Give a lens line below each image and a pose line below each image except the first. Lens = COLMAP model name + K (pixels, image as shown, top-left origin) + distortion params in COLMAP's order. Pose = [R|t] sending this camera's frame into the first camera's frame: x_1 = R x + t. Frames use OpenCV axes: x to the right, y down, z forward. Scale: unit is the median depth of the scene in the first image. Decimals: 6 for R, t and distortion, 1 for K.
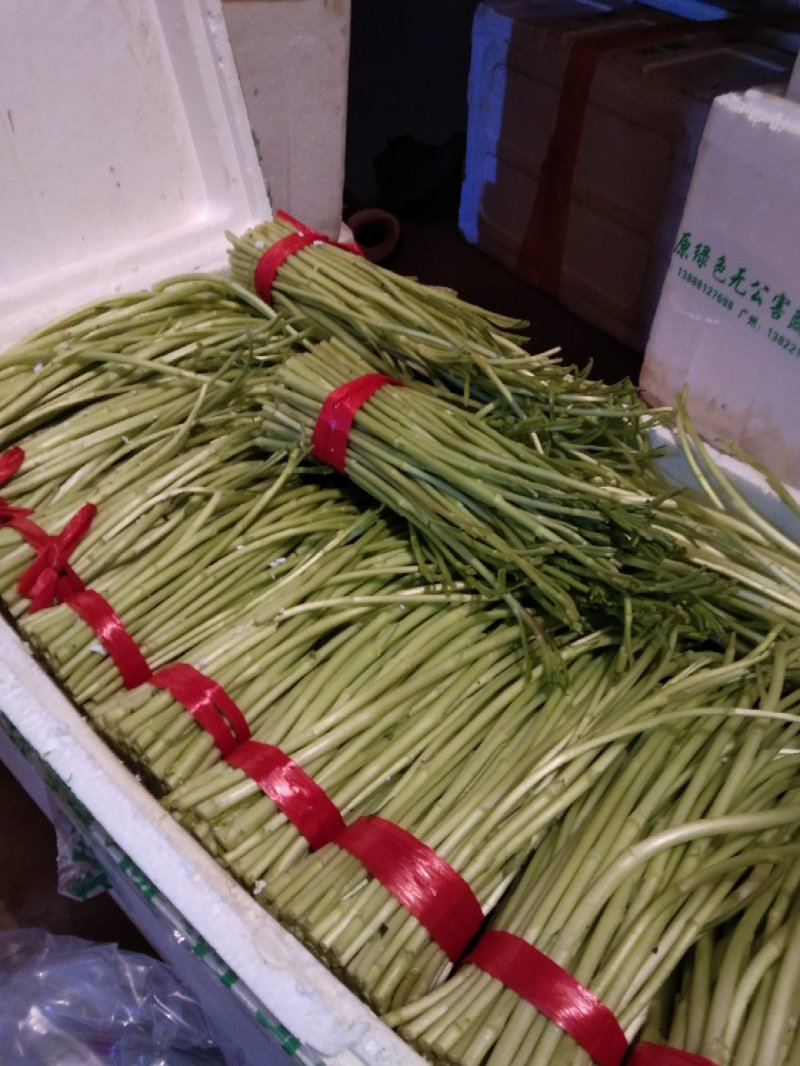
lens RADIAL K [[892.9, 0, 406.5], [0, 892.9, 532.5], [0, 0, 1]] dist [0.098719, -0.338695]
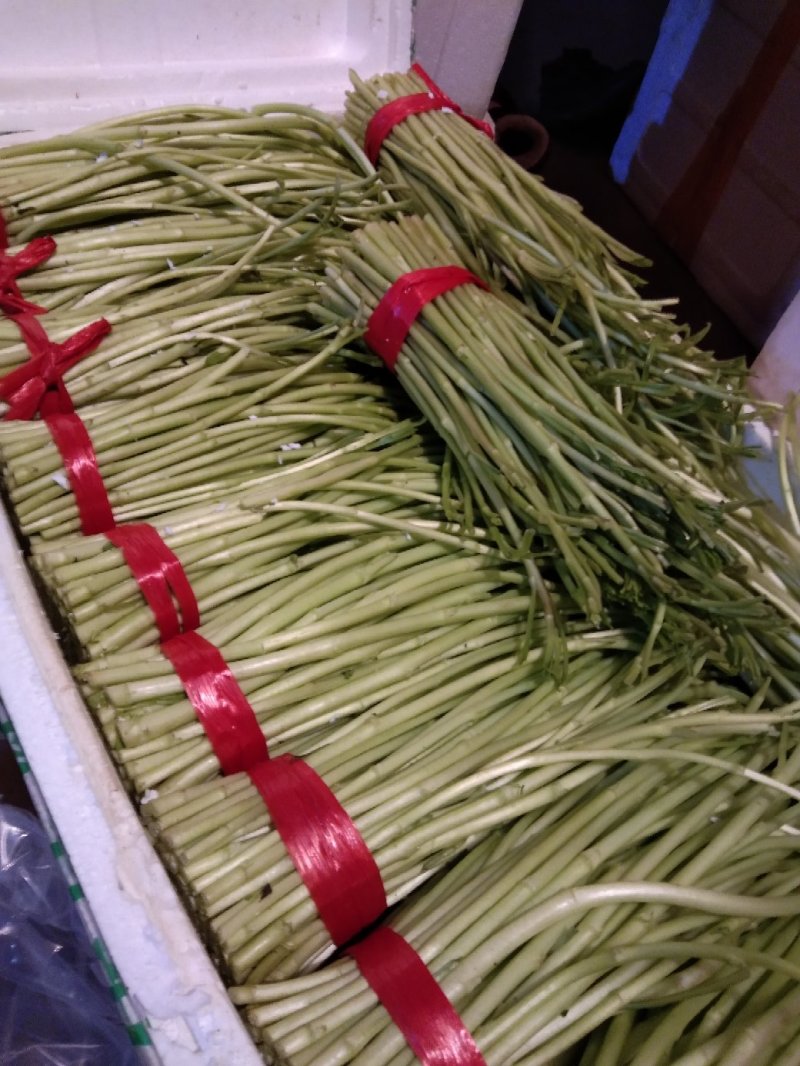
lens RADIAL K [[894.3, 0, 405.5], [0, 894.3, 531.5], [0, 0, 1]] dist [0.061900, -0.220266]
pose [[0.955397, 0.292299, -0.042156, 0.026963], [-0.287449, 0.953143, 0.094300, -0.002833], [0.067744, -0.077977, 0.994651, 0.134050]]
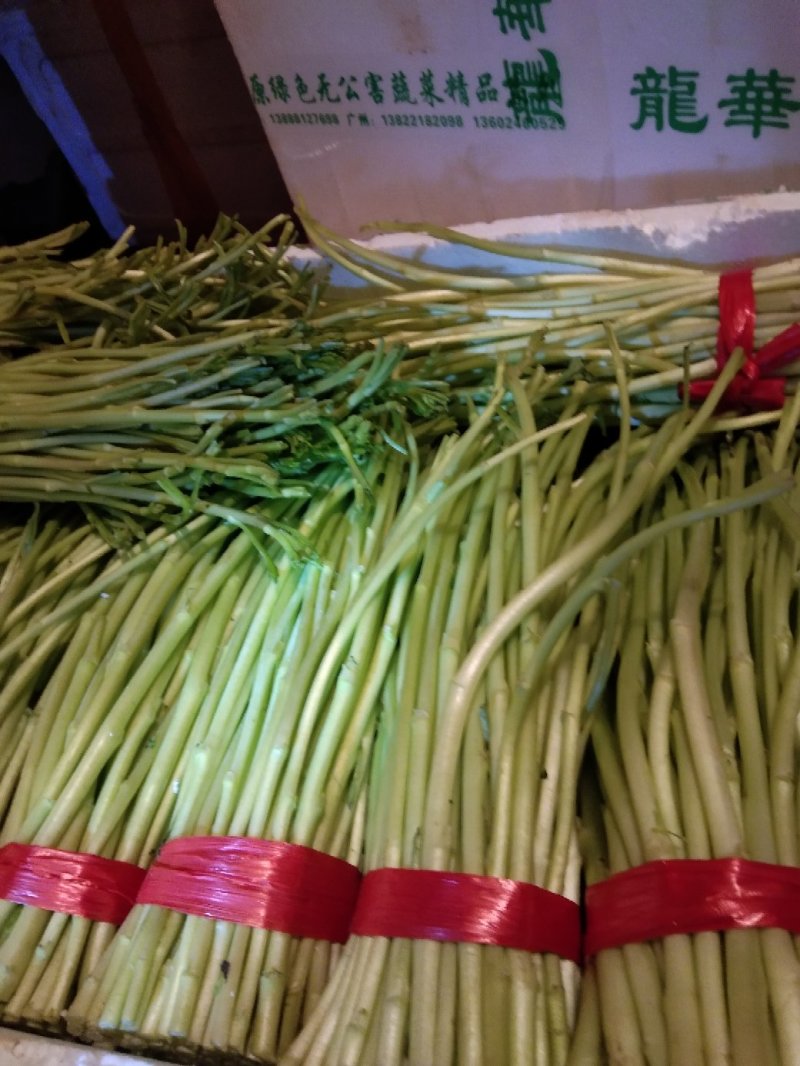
lens RADIAL K [[894.3, 0, 405.5], [0, 894.3, 531.5], [0, 0, 1]] dist [0.061900, -0.220266]
pose [[0.826934, -0.550412, 0.115007, 0.150074], [0.548185, 0.834673, 0.053051, 0.137969], [-0.125194, 0.019175, 0.991947, 0.187939]]
